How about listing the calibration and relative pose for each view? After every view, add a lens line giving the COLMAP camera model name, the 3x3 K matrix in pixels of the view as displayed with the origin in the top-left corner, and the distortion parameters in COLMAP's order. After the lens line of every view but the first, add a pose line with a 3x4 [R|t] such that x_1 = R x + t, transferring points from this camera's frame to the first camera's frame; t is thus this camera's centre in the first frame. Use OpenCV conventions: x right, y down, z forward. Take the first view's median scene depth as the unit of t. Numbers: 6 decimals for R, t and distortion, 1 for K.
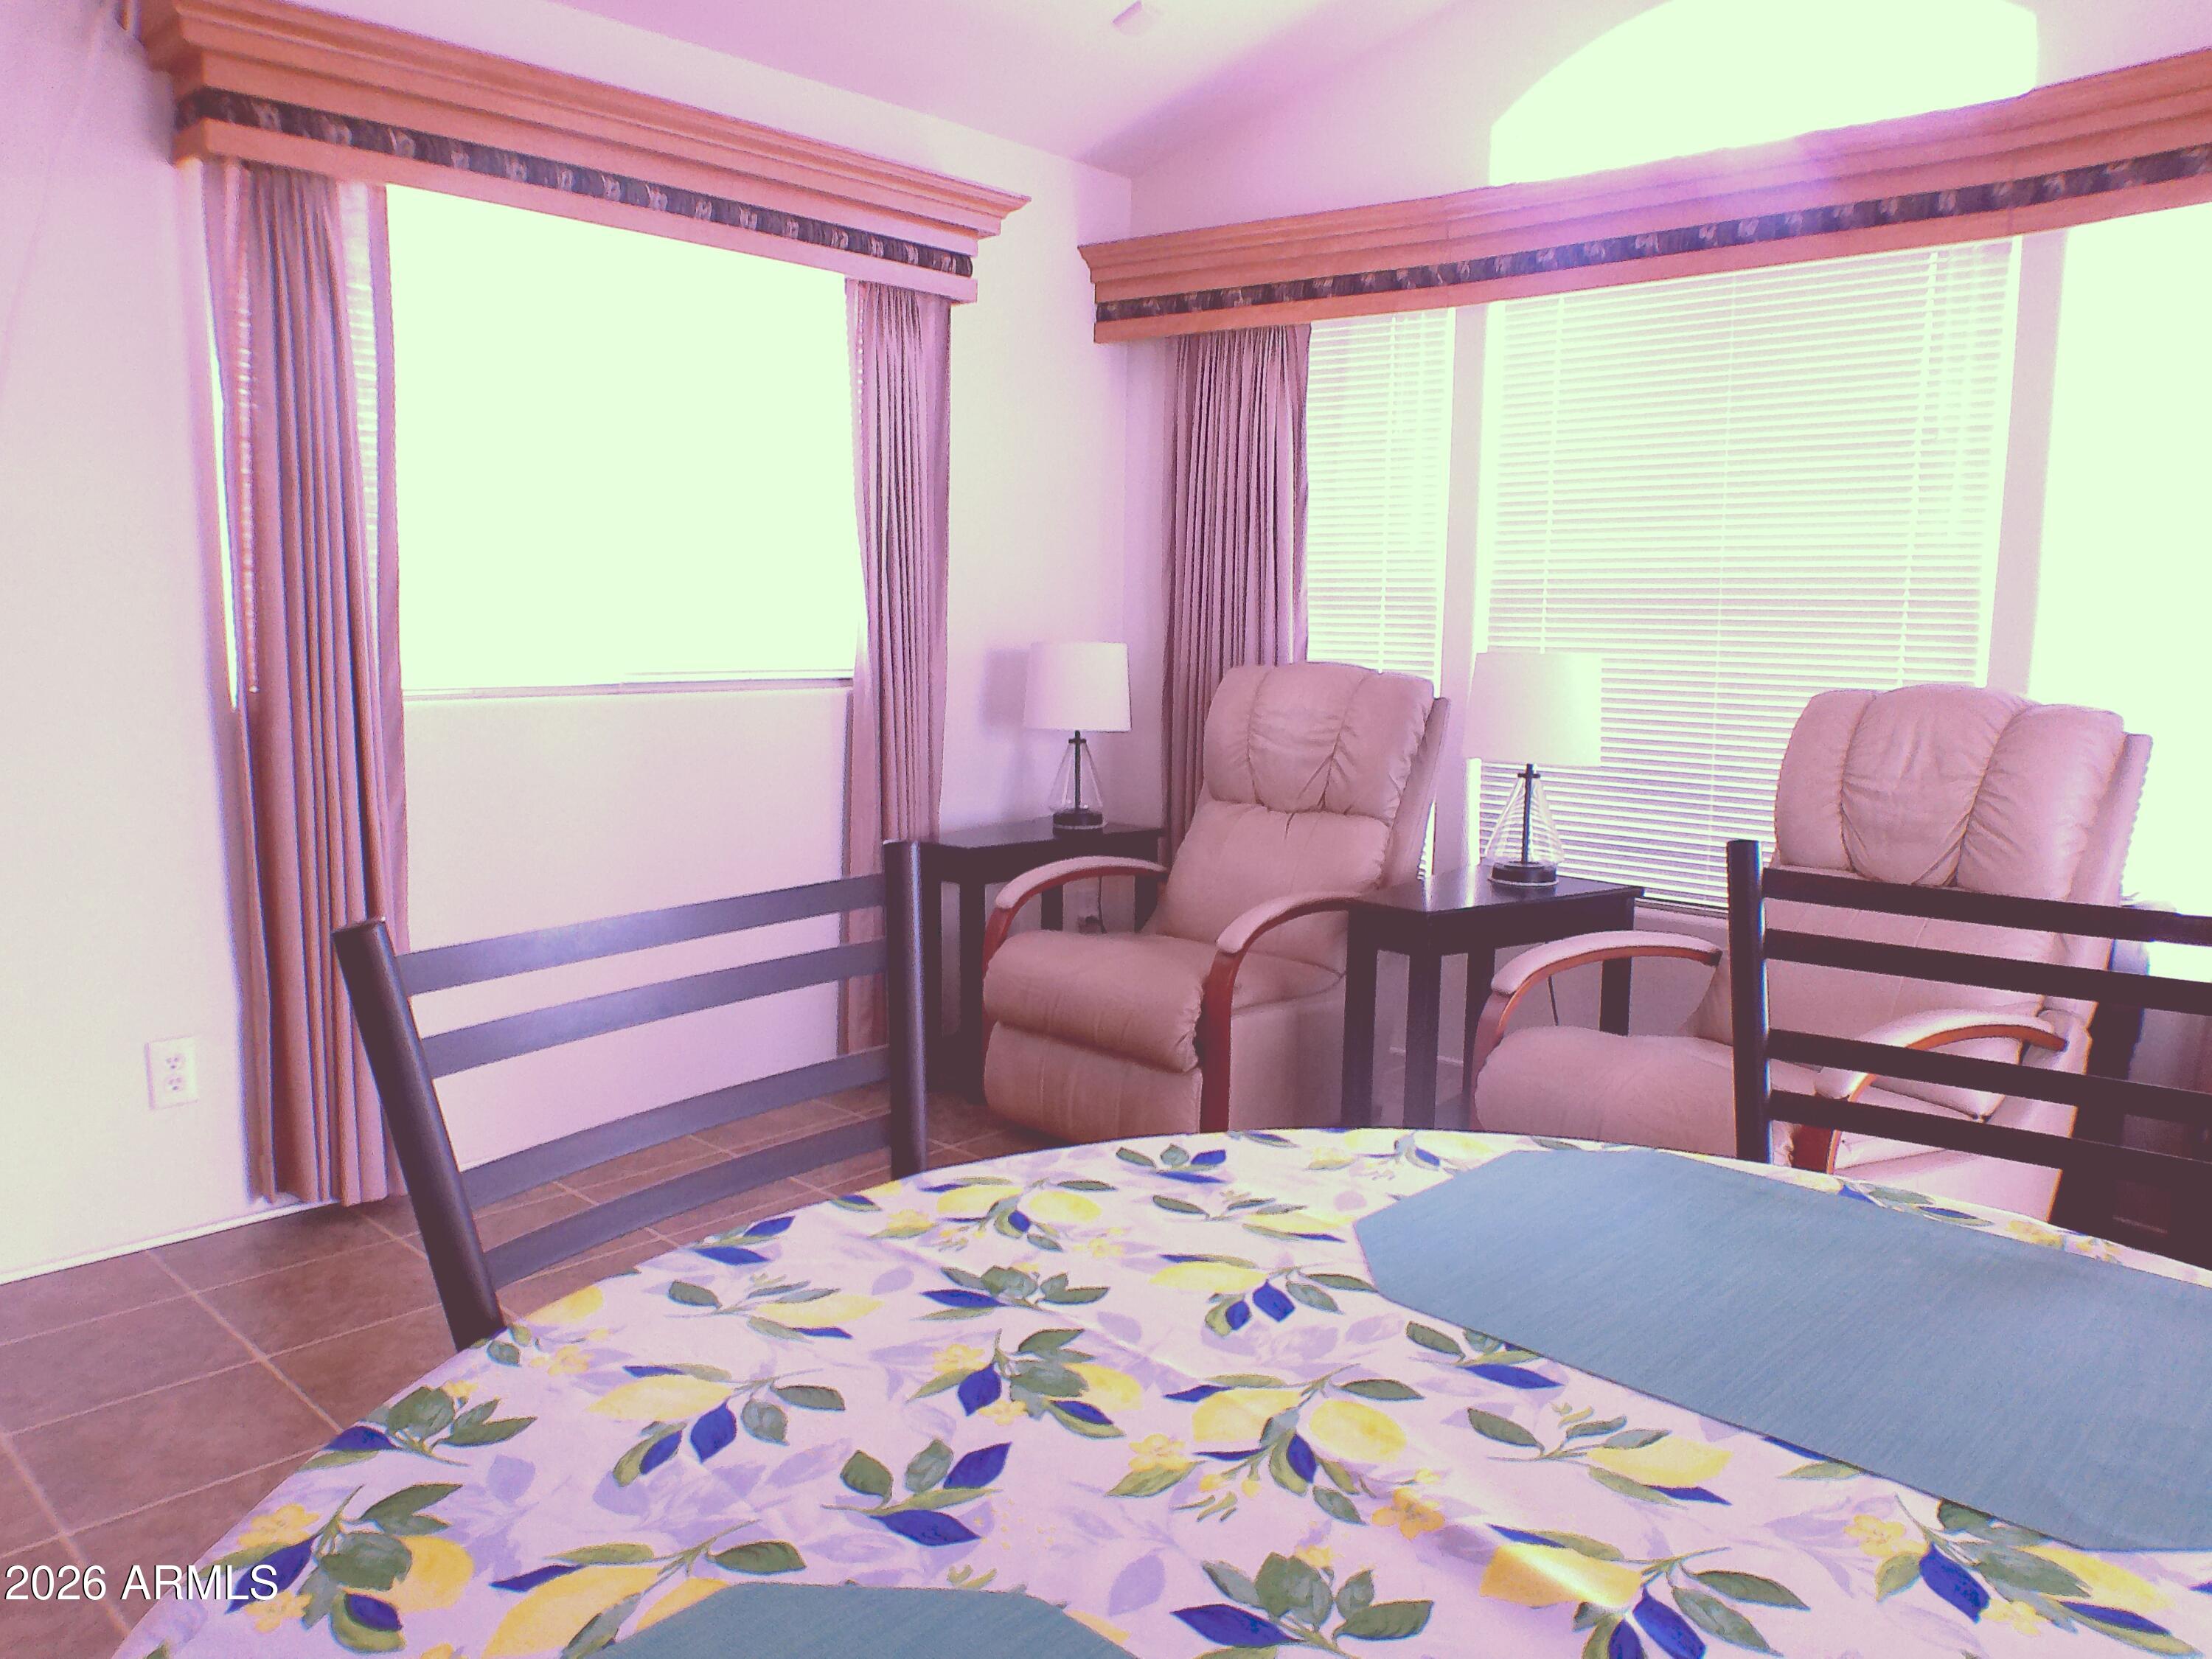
lens RADIAL K [[1561.1, 0, 1107.1], [0, 1561.1, 824.5], [0, 0, 1]] dist [-0.013928, -0.044737]
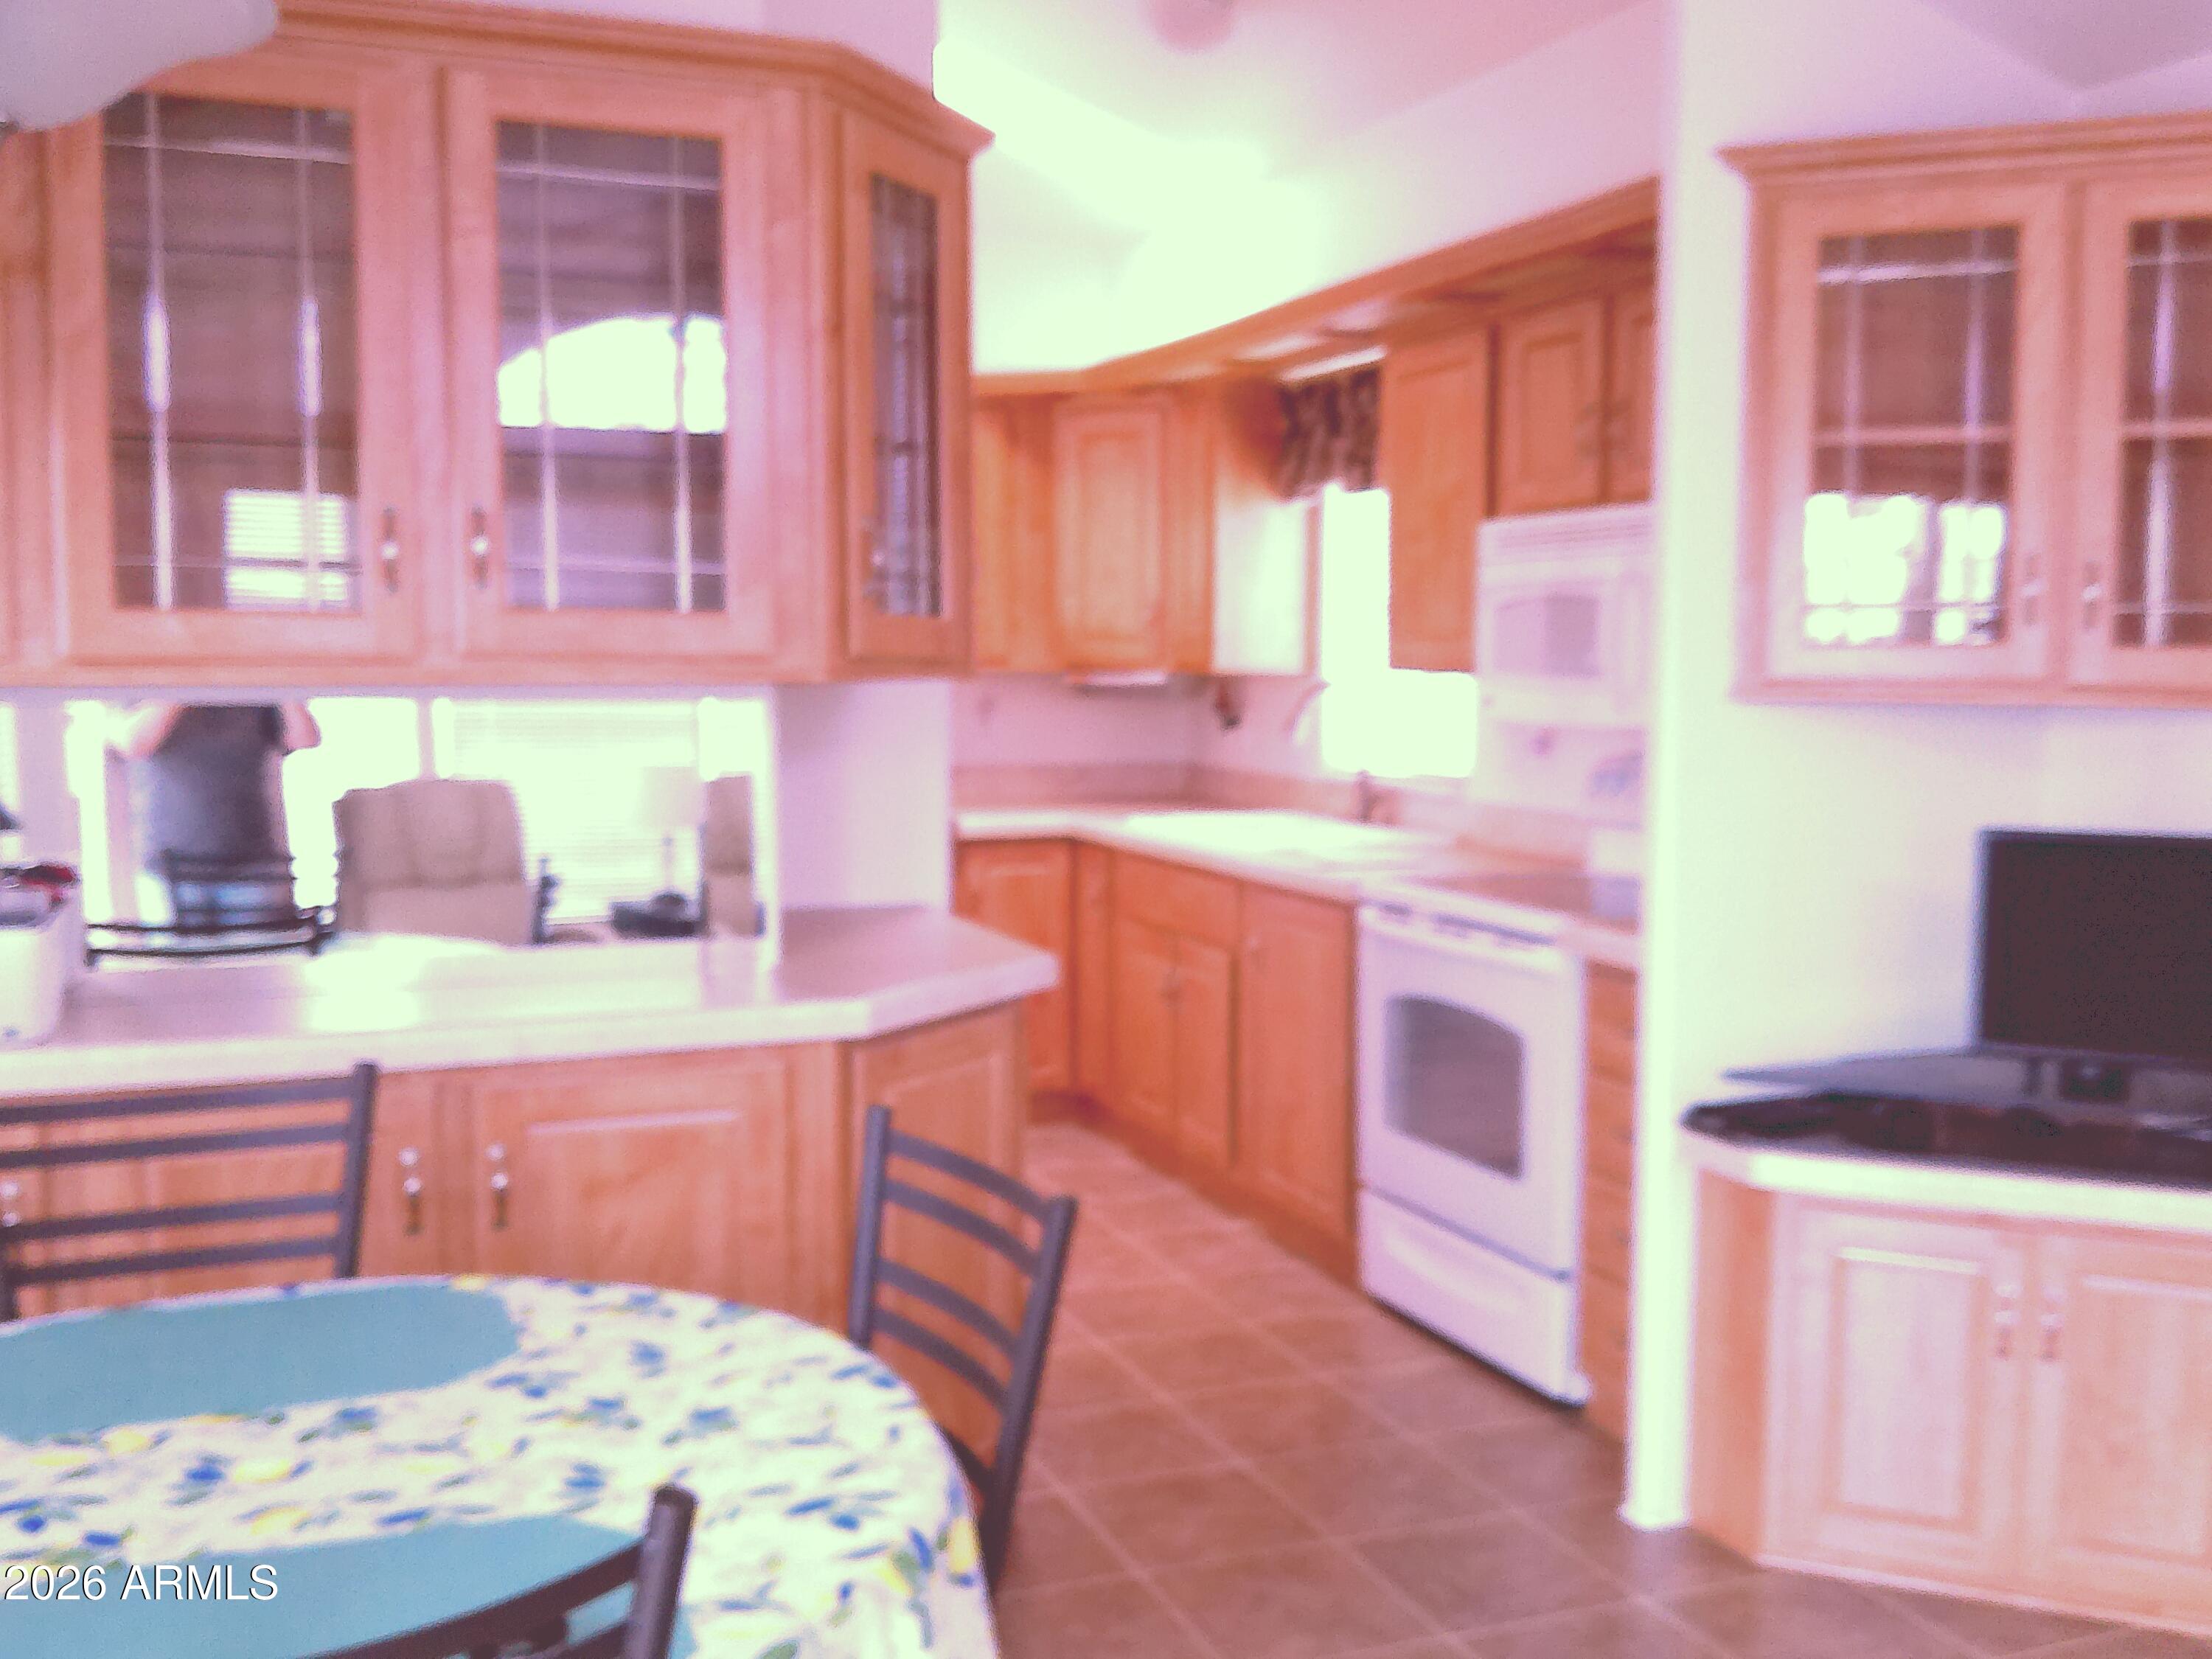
lens RADIAL K [[2104.0, 0, 1117.6], [0, 2104.0, 860.6], [0, 0, 1]] dist [0.135982, -0.353911]
pose [[-0.418335, 0.071886, -0.905444, 0.503990], [-0.122713, 0.983250, 0.134759, -0.179834], [0.899965, 0.167485, -0.402506, 0.655578]]
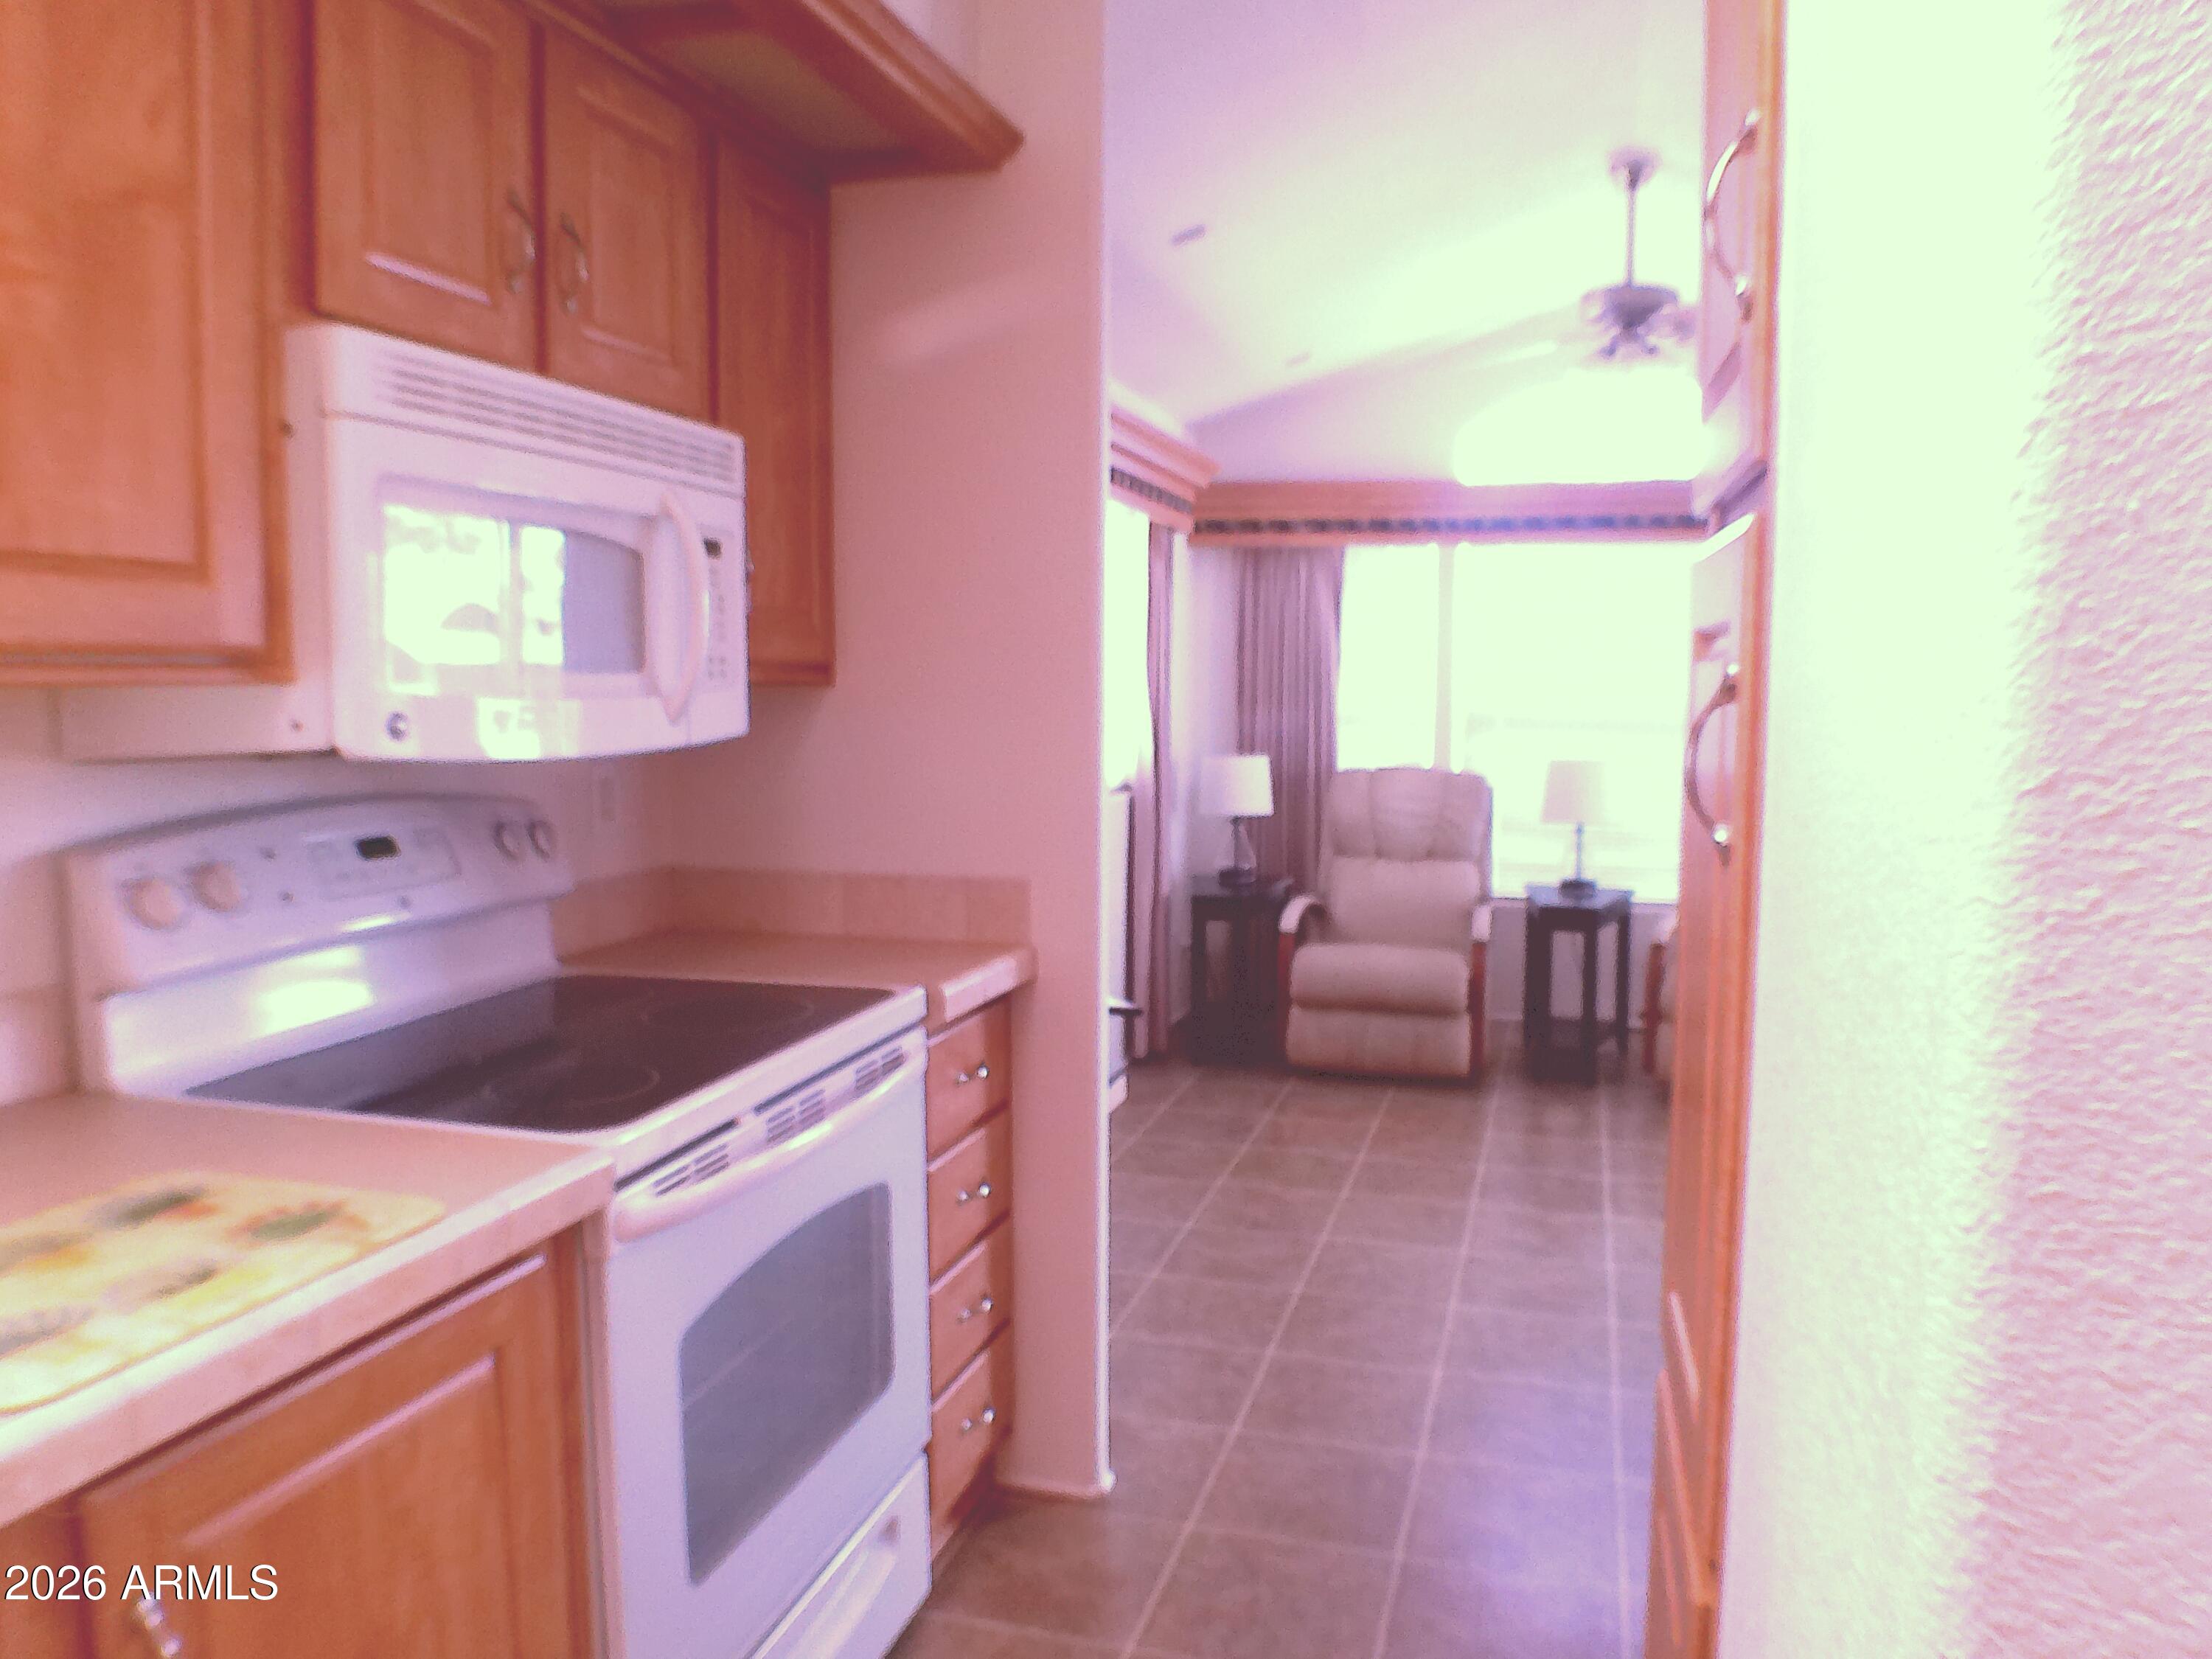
lens RADIAL K [[1561.1, 0, 1107.1], [0, 1561.1, 824.5], [0, 0, 1]] dist [-0.013928, -0.044737]
pose [[0.886859, -0.055236, 0.458727, -1.094557], [0.067572, 0.997659, -0.010509, -0.060445], [-0.457072, 0.040317, 0.888515, -0.351891]]
